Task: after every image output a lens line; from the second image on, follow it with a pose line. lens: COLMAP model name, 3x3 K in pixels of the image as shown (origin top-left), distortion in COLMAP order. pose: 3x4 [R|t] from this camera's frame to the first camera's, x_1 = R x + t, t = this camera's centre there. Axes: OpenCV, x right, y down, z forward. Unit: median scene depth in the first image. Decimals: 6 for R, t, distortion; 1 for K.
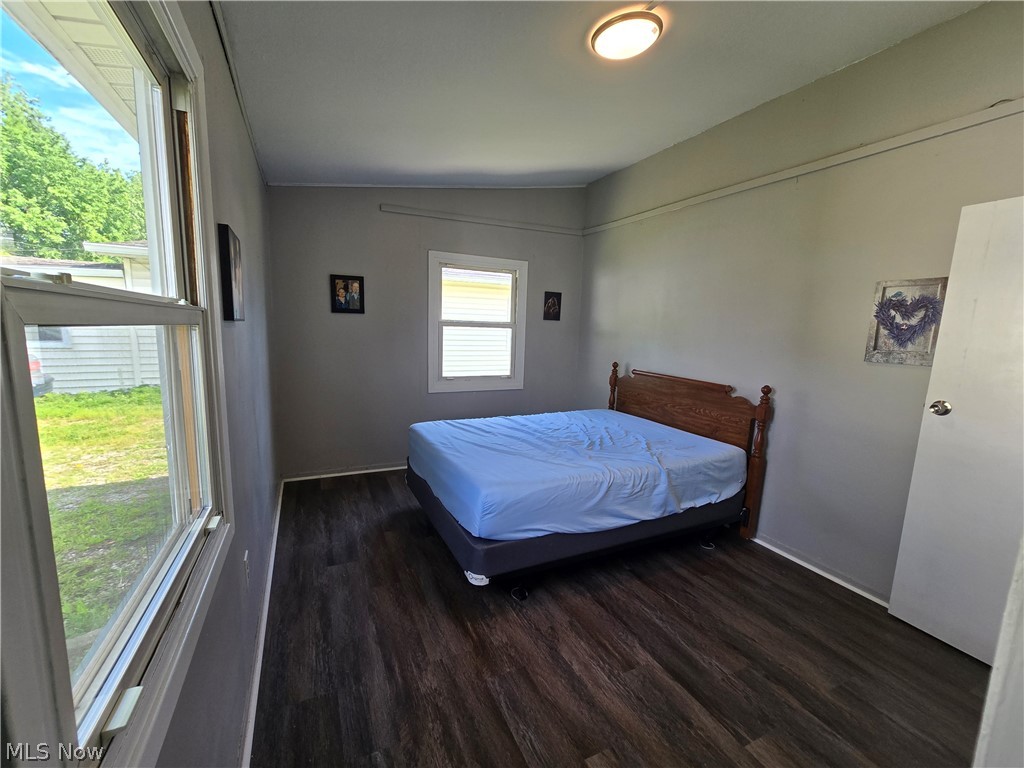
lens RADIAL K [[419.7, 0, 513.9], [0, 419.7, 387.6], [0, 0, 1]] dist [-0.001454, -0.000094]
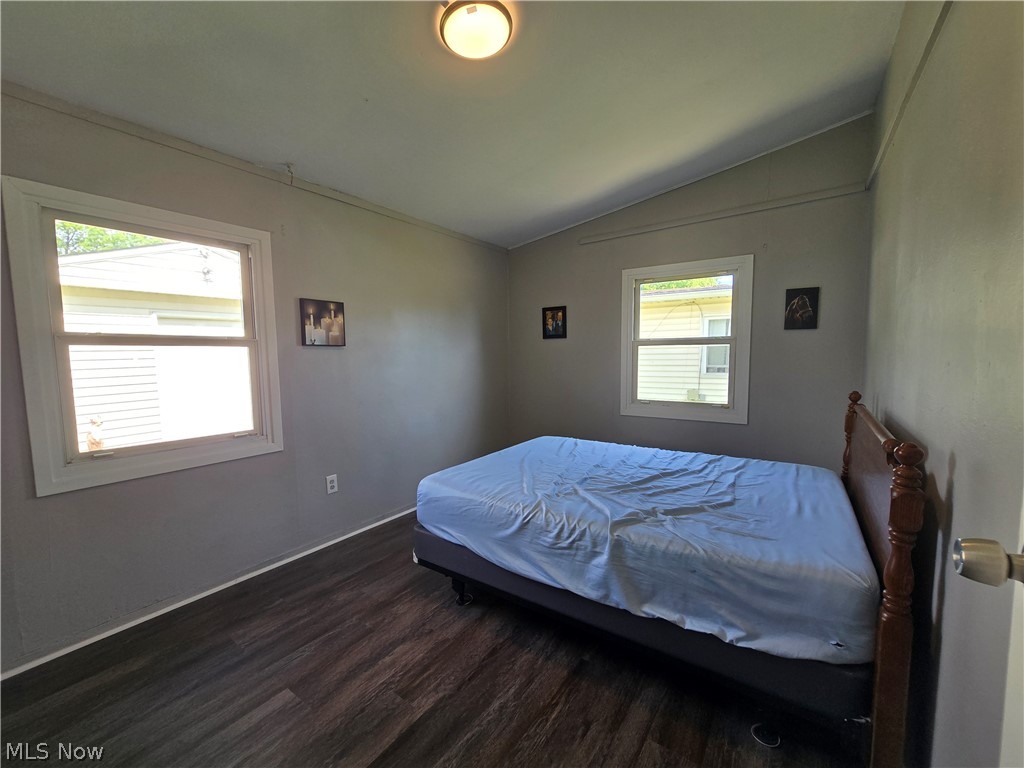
lens RADIAL K [[421.8, 0, 512.0], [0, 421.8, 384.0], [0, 0, 1]] dist [-0.001536, -0.000302]
pose [[0.491855, 0.028702, -0.870204, 0.738776], [-0.098078, 0.994922, -0.022619, -0.015639], [0.865136, 0.096473, 0.492172, 0.421782]]
